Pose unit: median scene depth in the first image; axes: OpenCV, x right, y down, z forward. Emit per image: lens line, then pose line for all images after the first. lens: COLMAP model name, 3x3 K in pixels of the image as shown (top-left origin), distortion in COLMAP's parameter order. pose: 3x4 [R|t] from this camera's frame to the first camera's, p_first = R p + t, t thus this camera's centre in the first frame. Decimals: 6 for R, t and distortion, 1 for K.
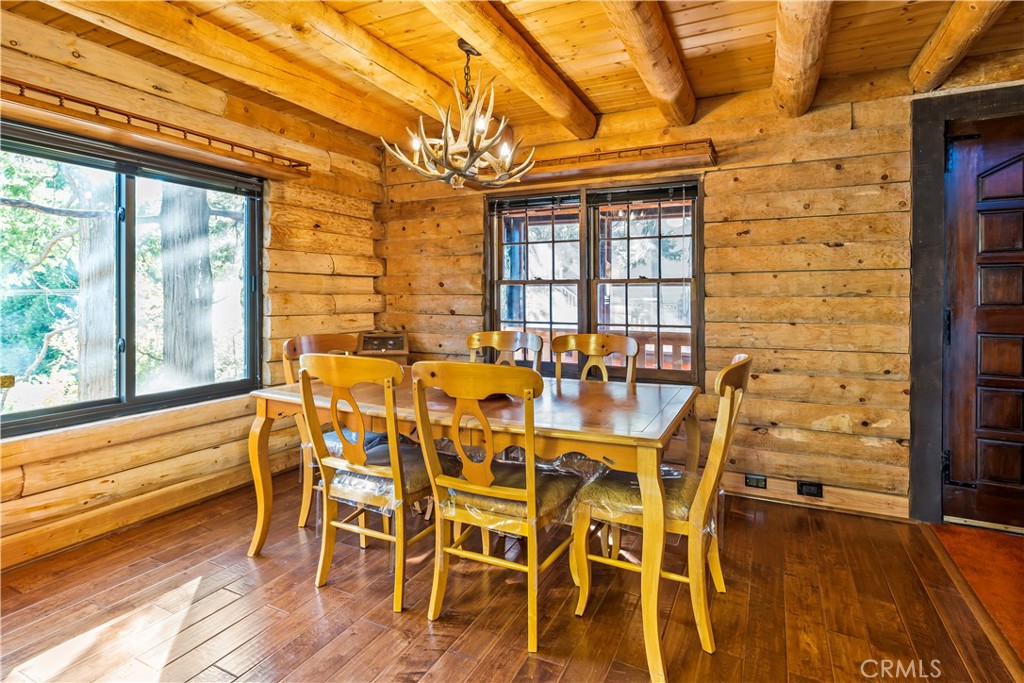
lens RADIAL K [[534.2, 0, 509.1], [0, 534.2, 297.7], [0, 0, 1]] dist [0.000587, 0.000101]
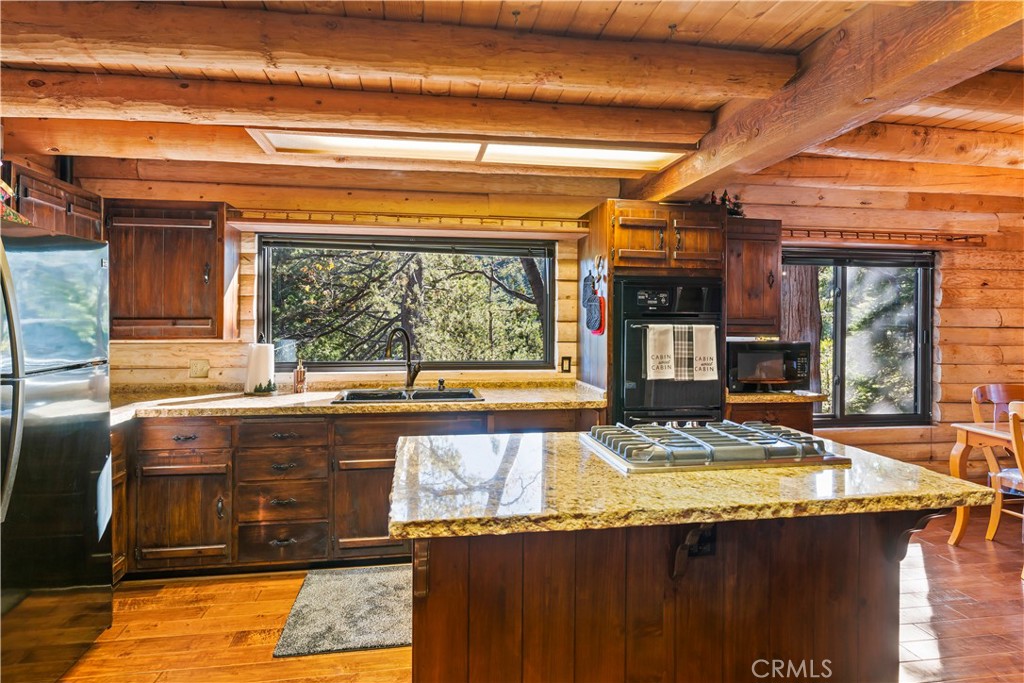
lens RADIAL K [[563.3, 0, 494.1], [0, 563.3, 322.1], [0, 0, 1]] dist [-0.002059, -0.000938]
pose [[0.573423, 0.006012, -0.819237, 0.013029], [-0.009170, 0.999958, 0.000919, -0.051261], [0.819208, 0.006986, 0.573454, -0.539320]]
